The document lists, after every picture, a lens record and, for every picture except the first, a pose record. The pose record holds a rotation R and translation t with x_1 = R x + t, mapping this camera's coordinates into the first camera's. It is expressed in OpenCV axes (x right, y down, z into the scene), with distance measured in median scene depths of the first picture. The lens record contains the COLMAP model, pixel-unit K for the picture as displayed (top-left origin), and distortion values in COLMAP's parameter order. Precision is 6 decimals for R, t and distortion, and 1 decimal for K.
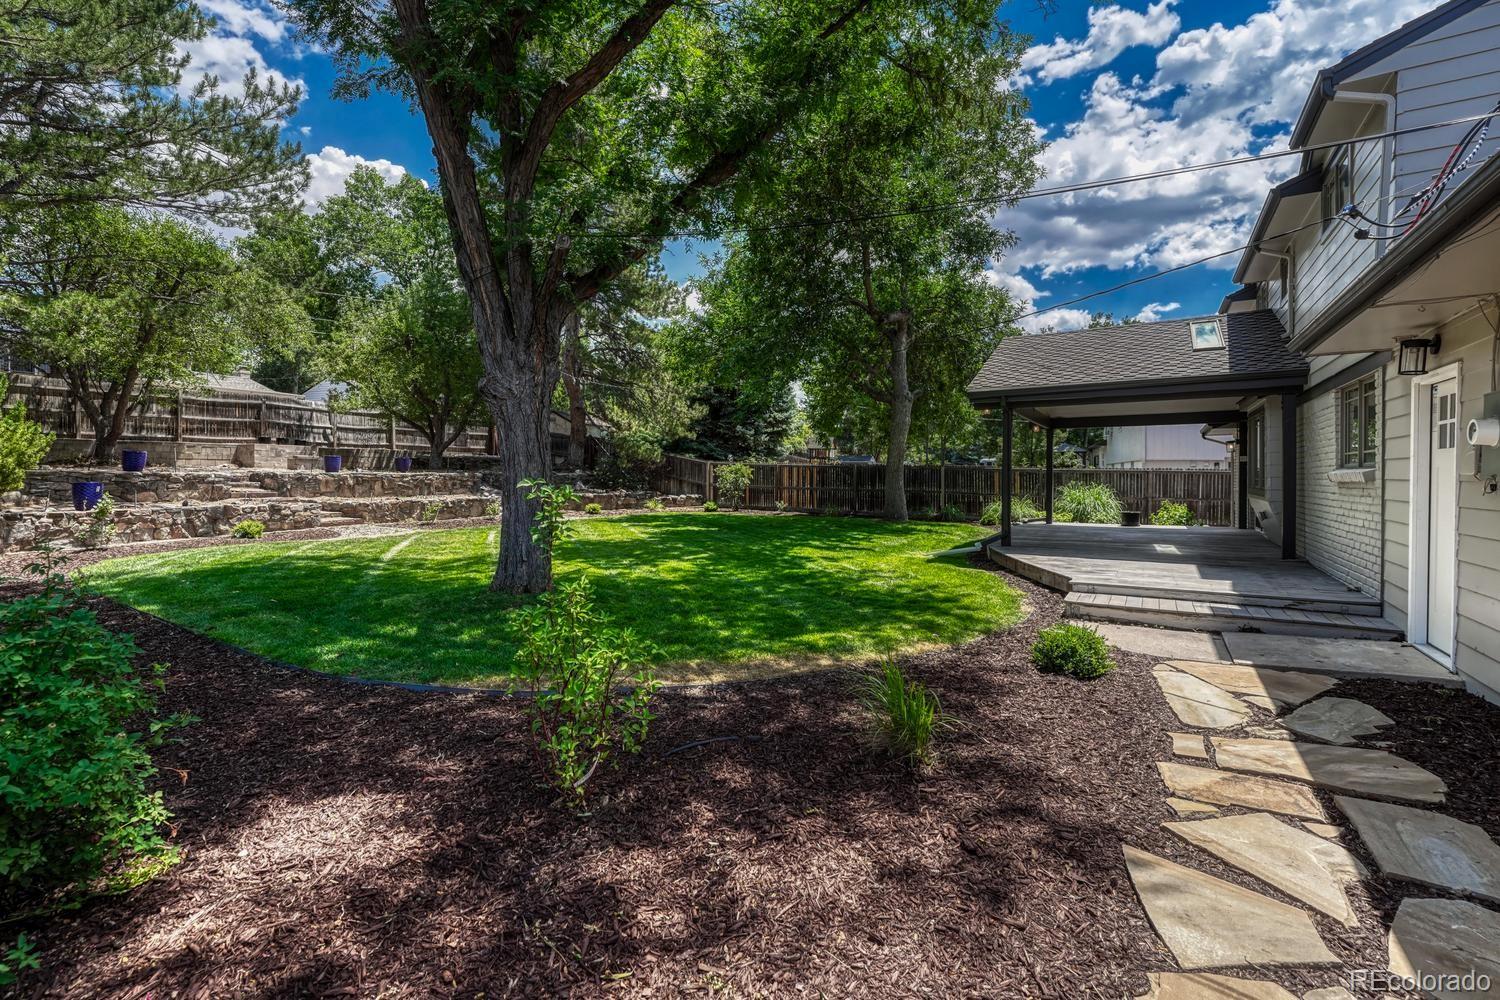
lens RADIAL K [[660.9, 0, 750.1], [0, 660.9, 482.7], [0, 0, 1]] dist [0.000266, 0.000009]
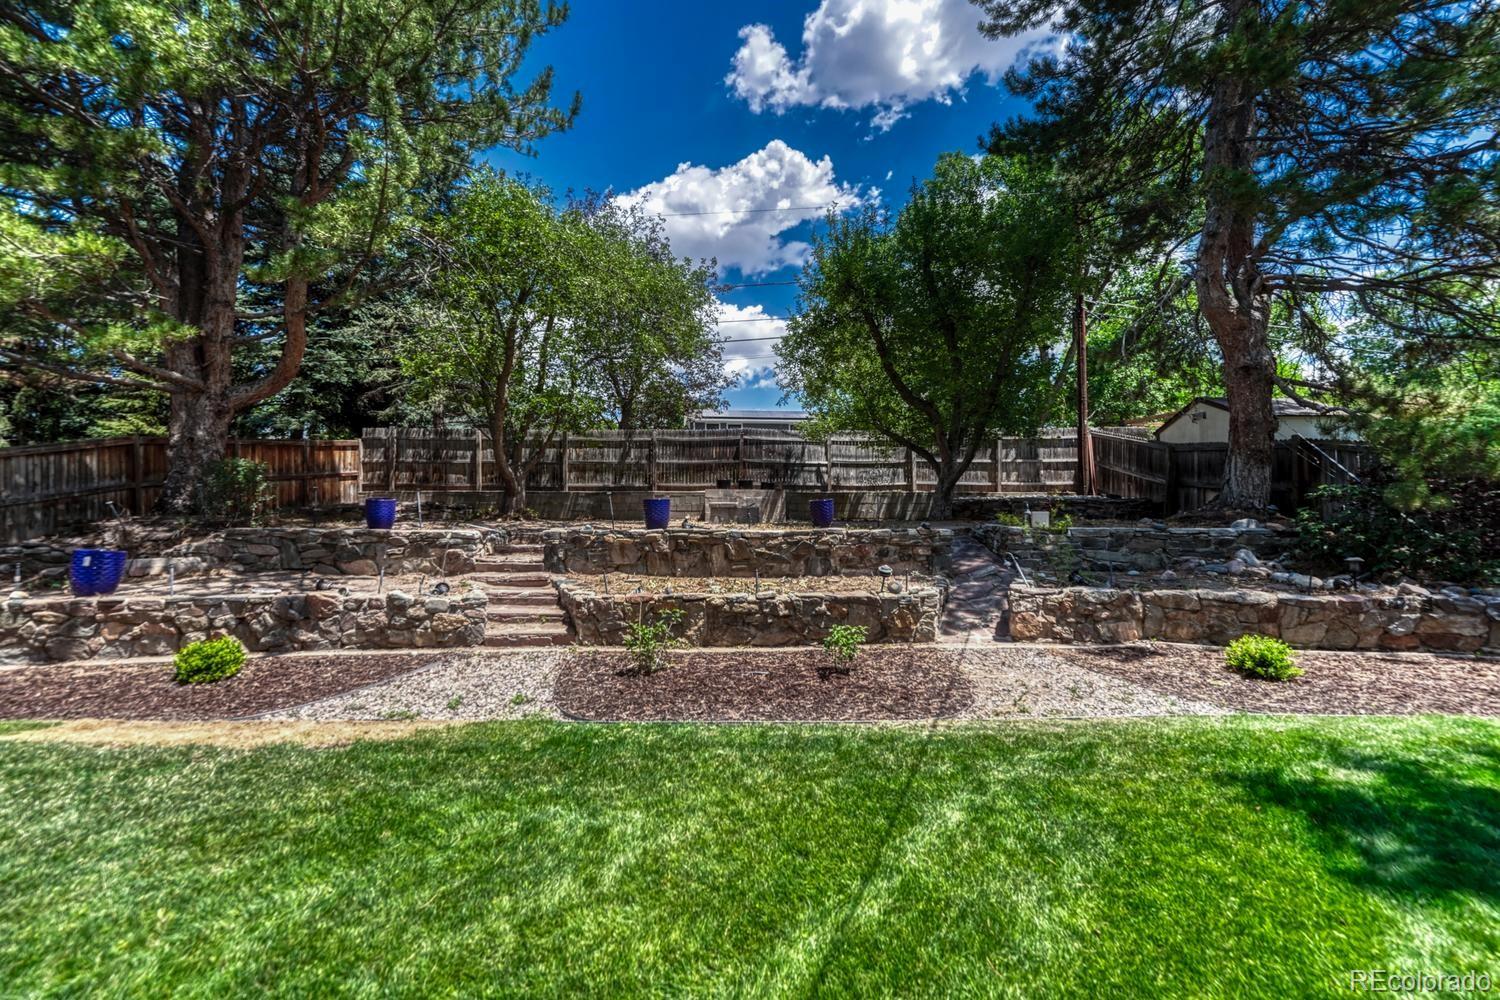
lens RADIAL K [[600.7, 0, 750.0], [0, 600.7, 500.0], [0, 0, 1]] dist [-0.001338, 0.000004]
pose [[0.516664, -0.034333, -0.855500, -0.147713], [-0.009358, 0.998910, -0.045740, -0.016561], [0.856137, 0.031638, 0.515779, 0.780734]]
